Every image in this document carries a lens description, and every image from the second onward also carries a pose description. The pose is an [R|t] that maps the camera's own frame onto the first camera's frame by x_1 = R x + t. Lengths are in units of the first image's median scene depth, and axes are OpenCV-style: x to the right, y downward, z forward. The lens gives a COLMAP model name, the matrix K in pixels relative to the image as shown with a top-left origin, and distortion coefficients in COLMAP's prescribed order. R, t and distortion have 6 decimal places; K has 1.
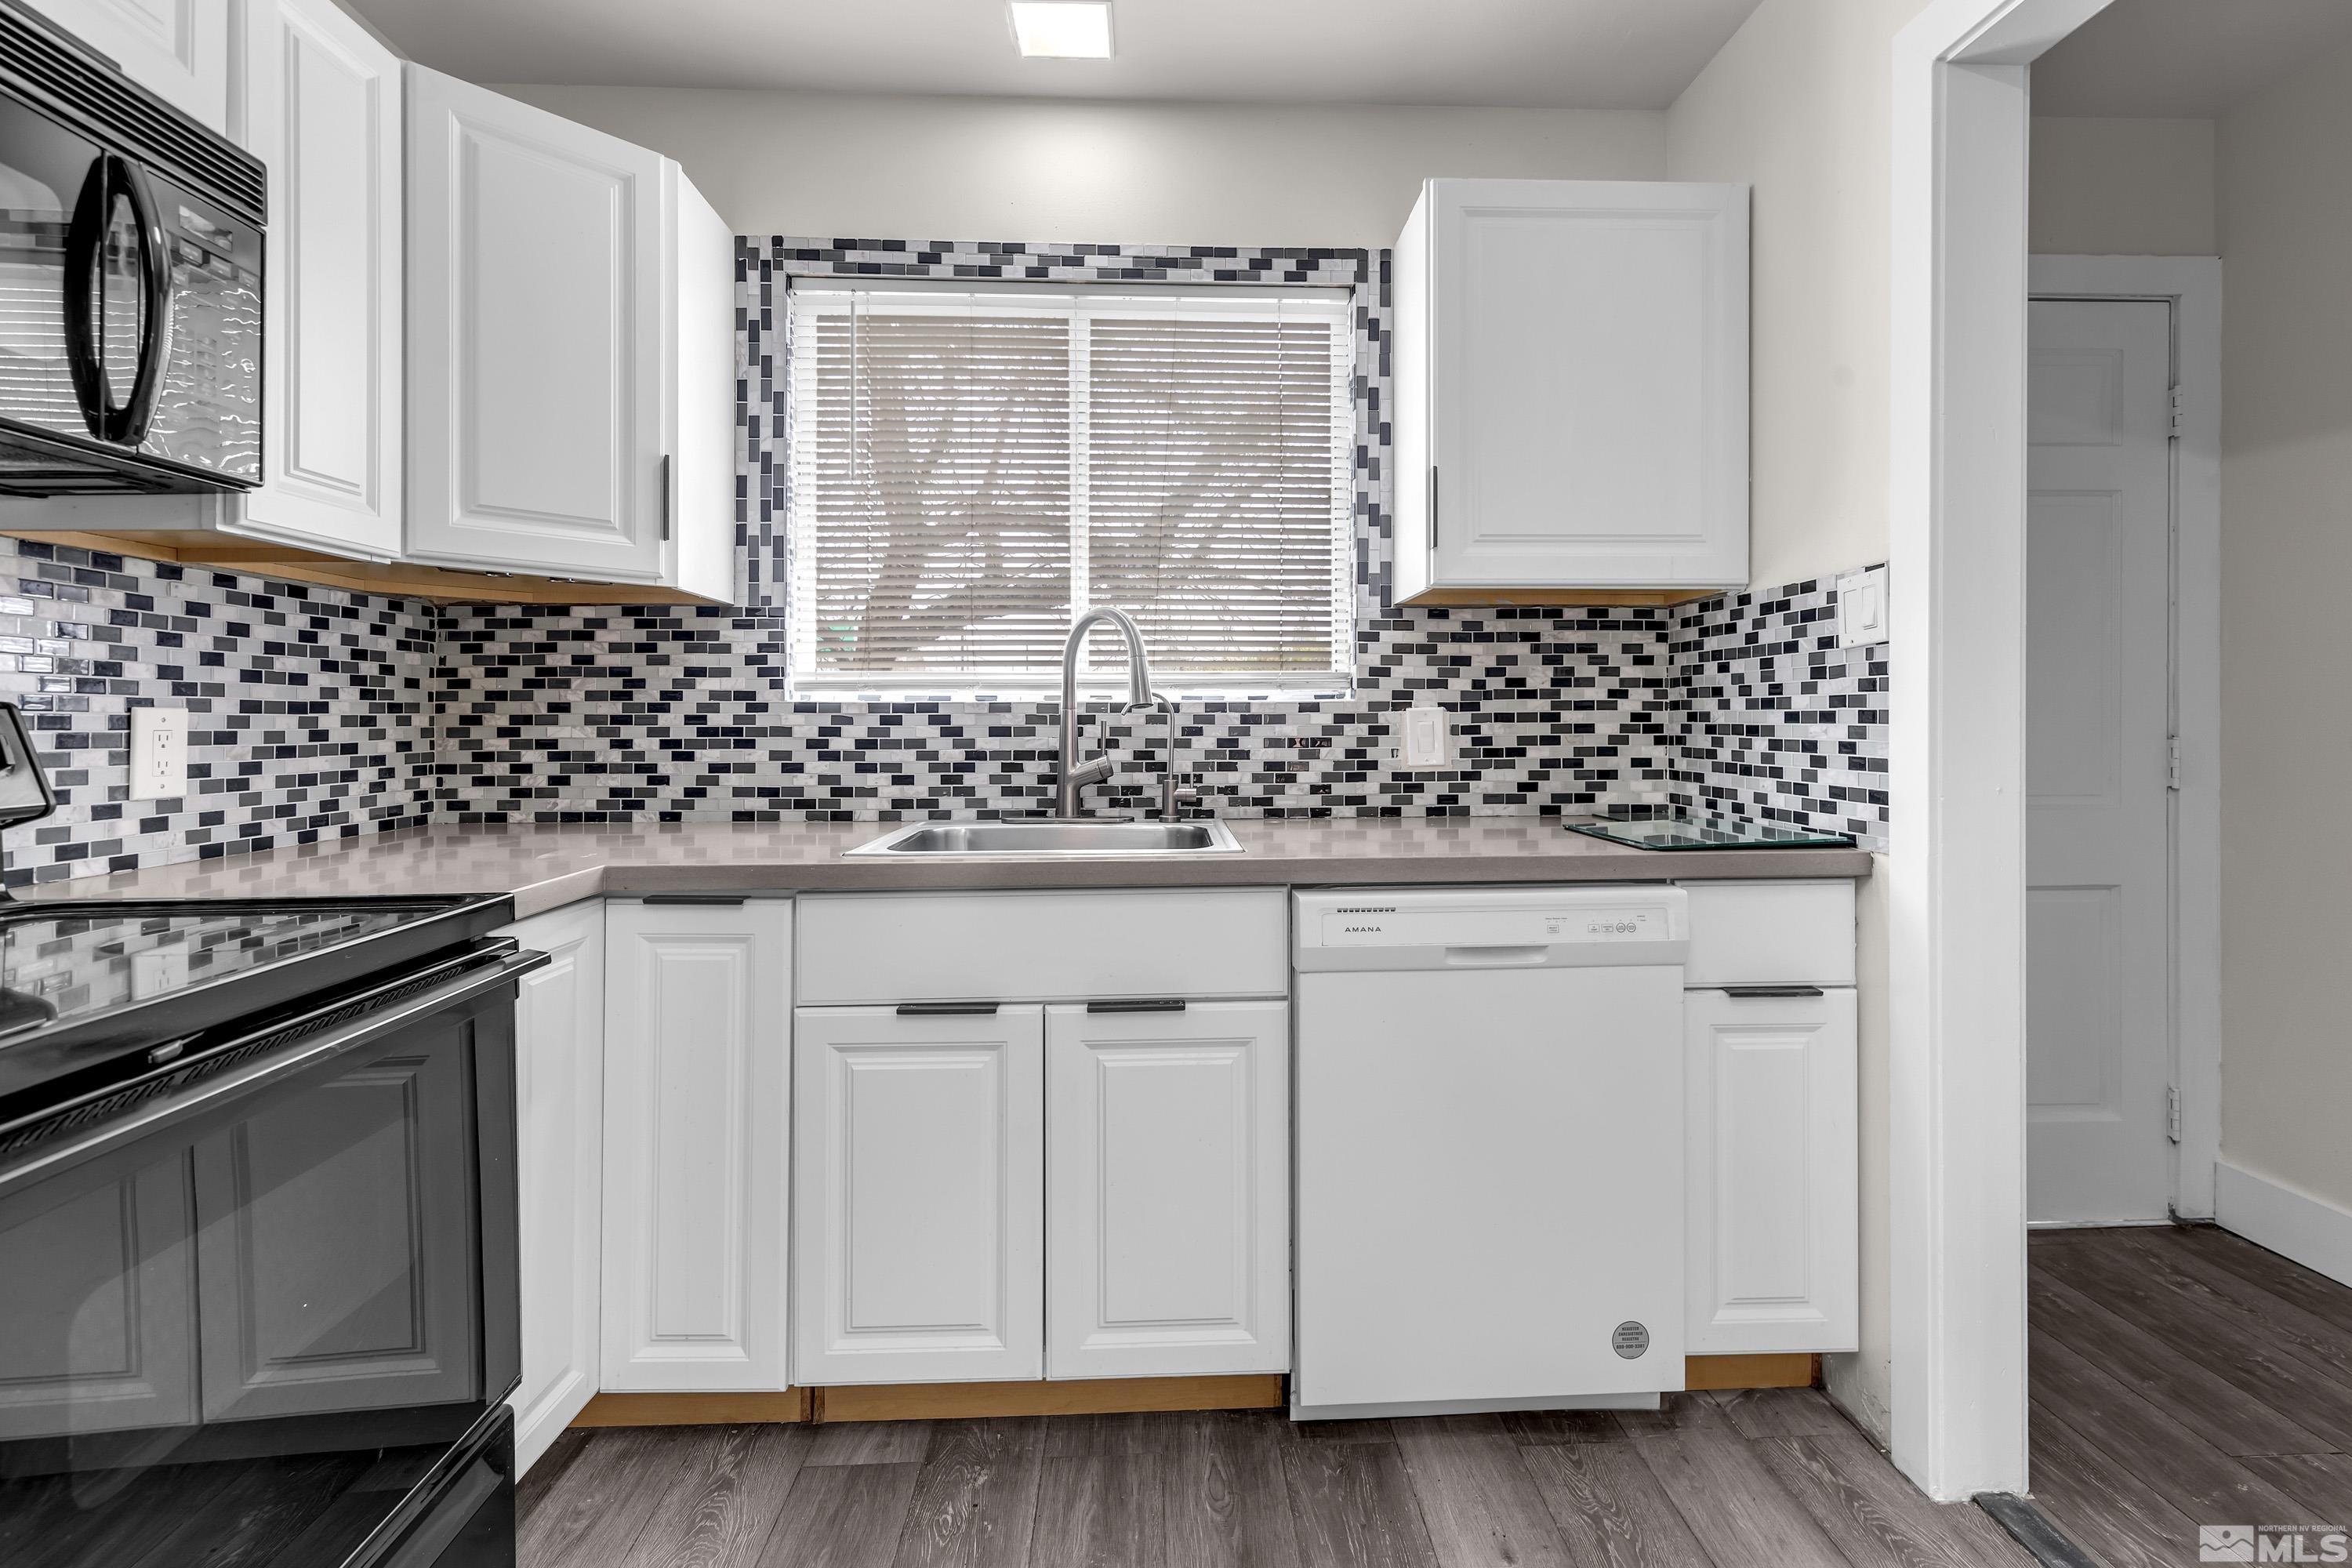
lens RADIAL K [[1090.3, 0, 1228.8], [0, 1090.3, 716.5], [0, 0, 1]] dist [0.006014, 0.000689]
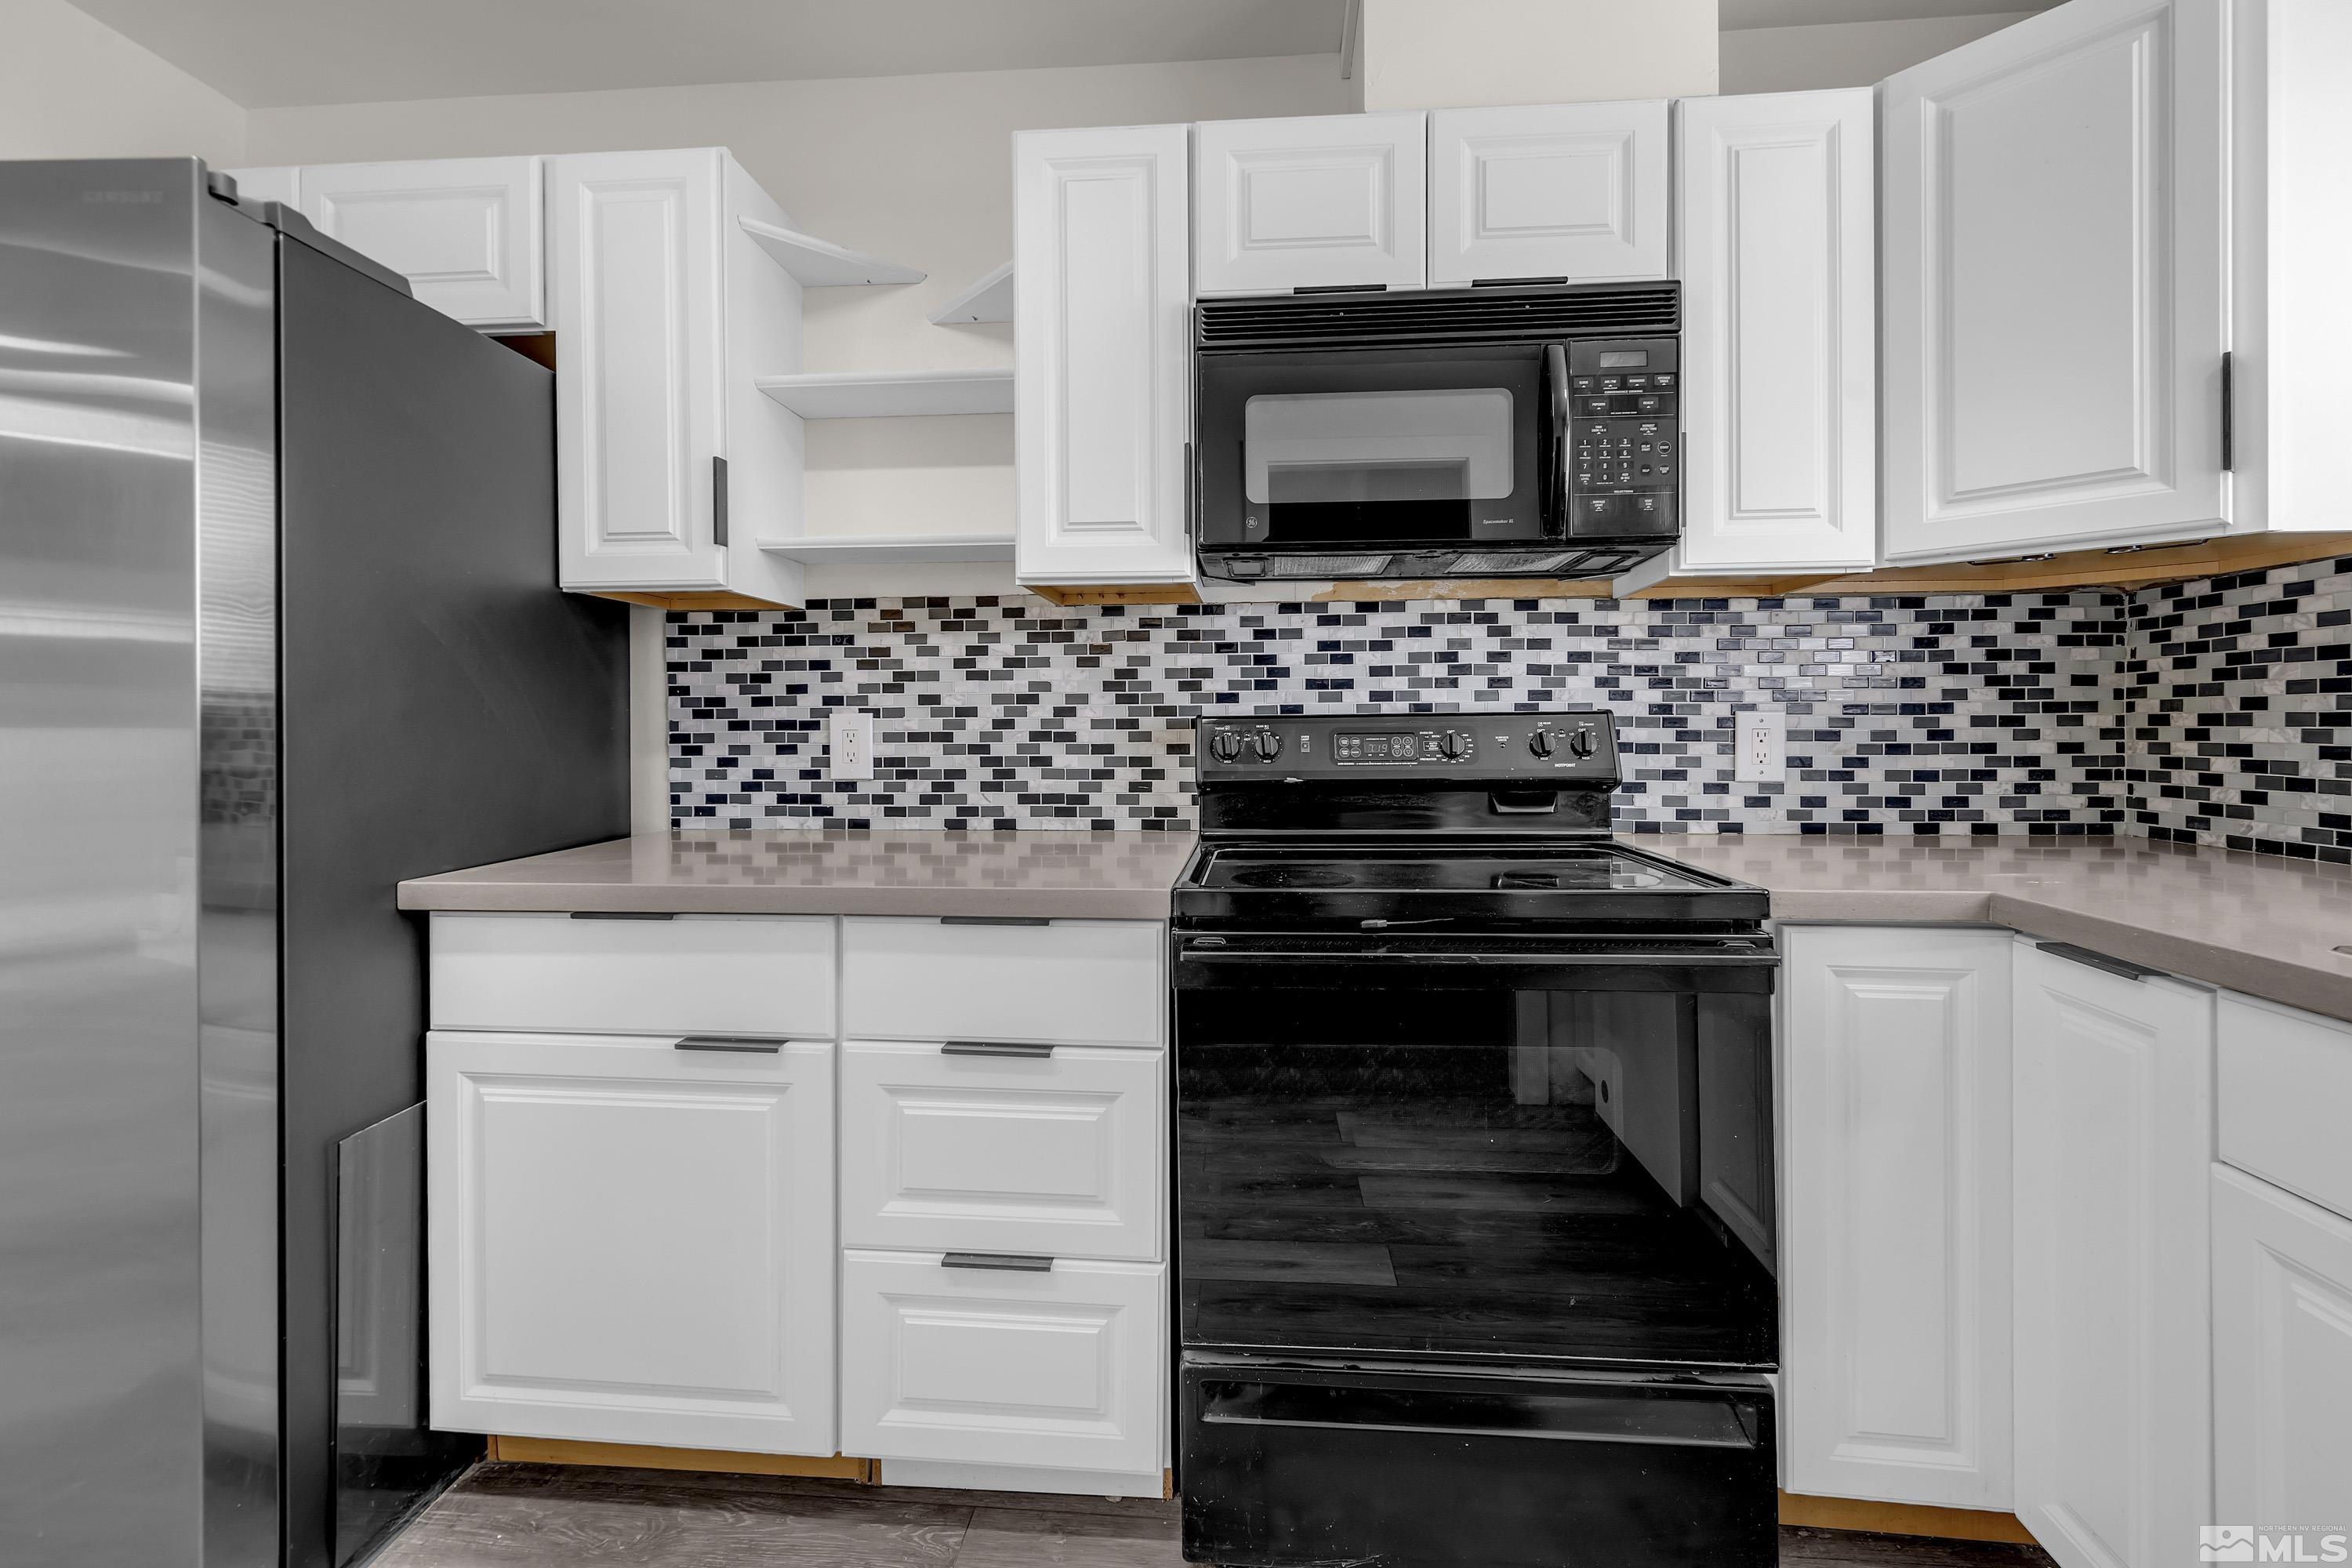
lens RADIAL K [[1090.3, 0, 1190.5], [0, 1090.3, 724.3], [0, 0, 1]] dist [0.006014, 0.000689]
pose [[-0.147406, 0.003036, -0.989071, 0.316239], [0.005675, 0.999981, 0.002223, 0.000711], [0.989060, -0.005285, -0.147421, 0.429800]]
